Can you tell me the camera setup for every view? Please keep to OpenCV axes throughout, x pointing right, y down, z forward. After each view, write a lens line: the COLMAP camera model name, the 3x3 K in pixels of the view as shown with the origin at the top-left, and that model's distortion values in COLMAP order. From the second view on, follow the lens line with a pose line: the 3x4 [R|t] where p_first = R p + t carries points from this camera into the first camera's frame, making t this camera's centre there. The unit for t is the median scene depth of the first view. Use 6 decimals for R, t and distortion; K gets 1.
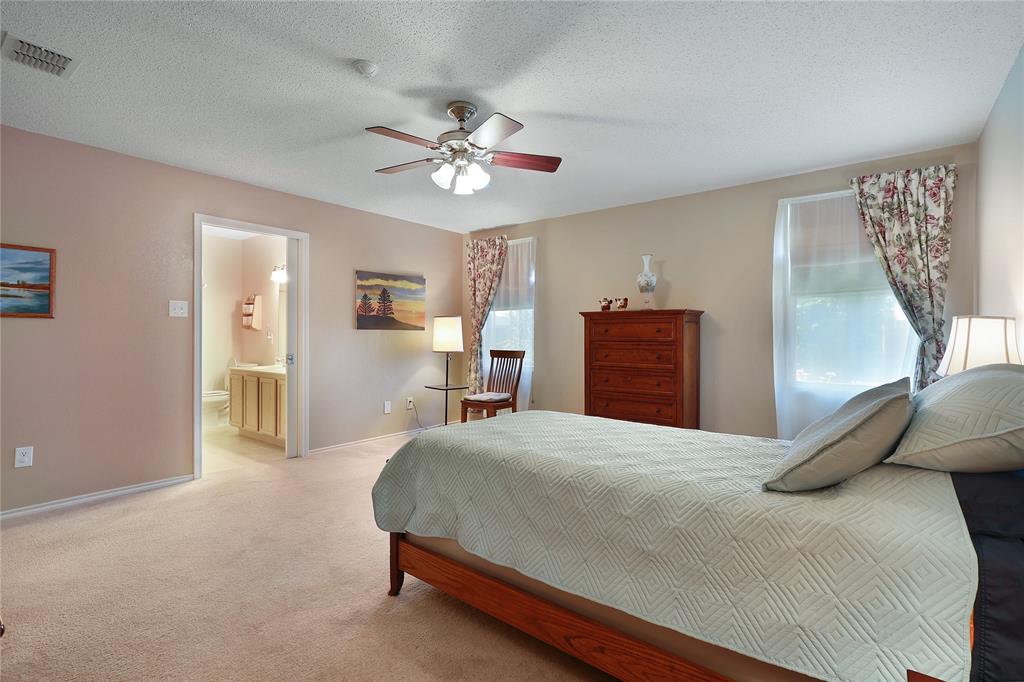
lens RADIAL K [[484.6, 0, 511.4], [0, 484.6, 331.9], [0, 0, 1]] dist [-0.000835, 0.000033]
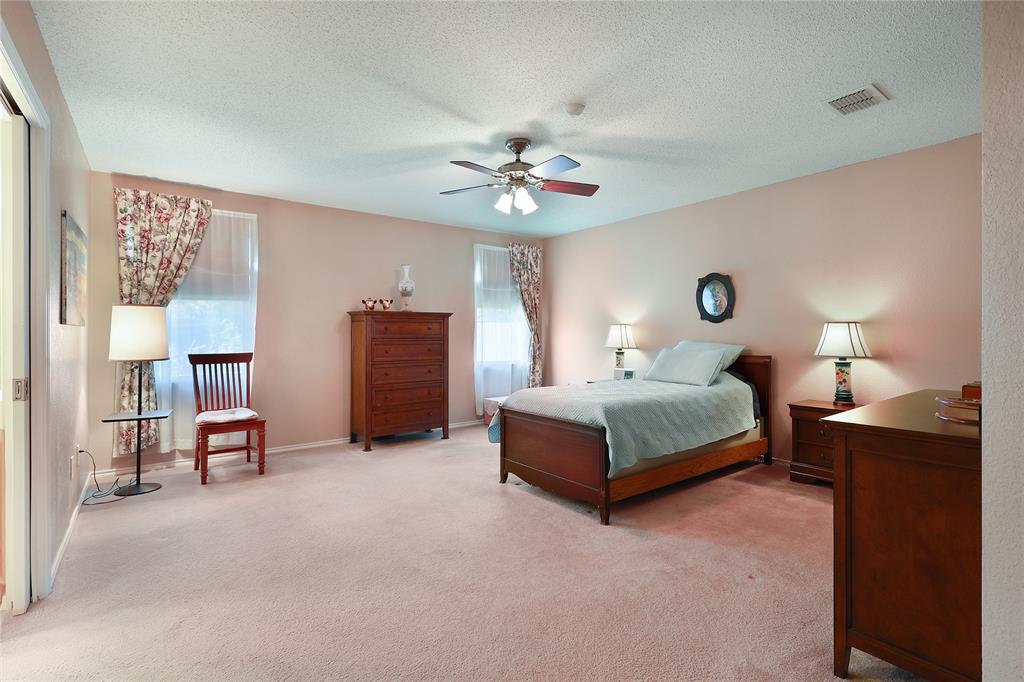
lens RADIAL K [[484.6, 0, 511.4], [0, 484.6, 331.9], [0, 0, 1]] dist [-0.000835, 0.000033]
pose [[0.233528, -0.004450, 0.972340, -0.814769], [-0.003971, 0.999977, 0.005530, -0.002439], [-0.972342, -0.005152, 0.233505, 0.473118]]
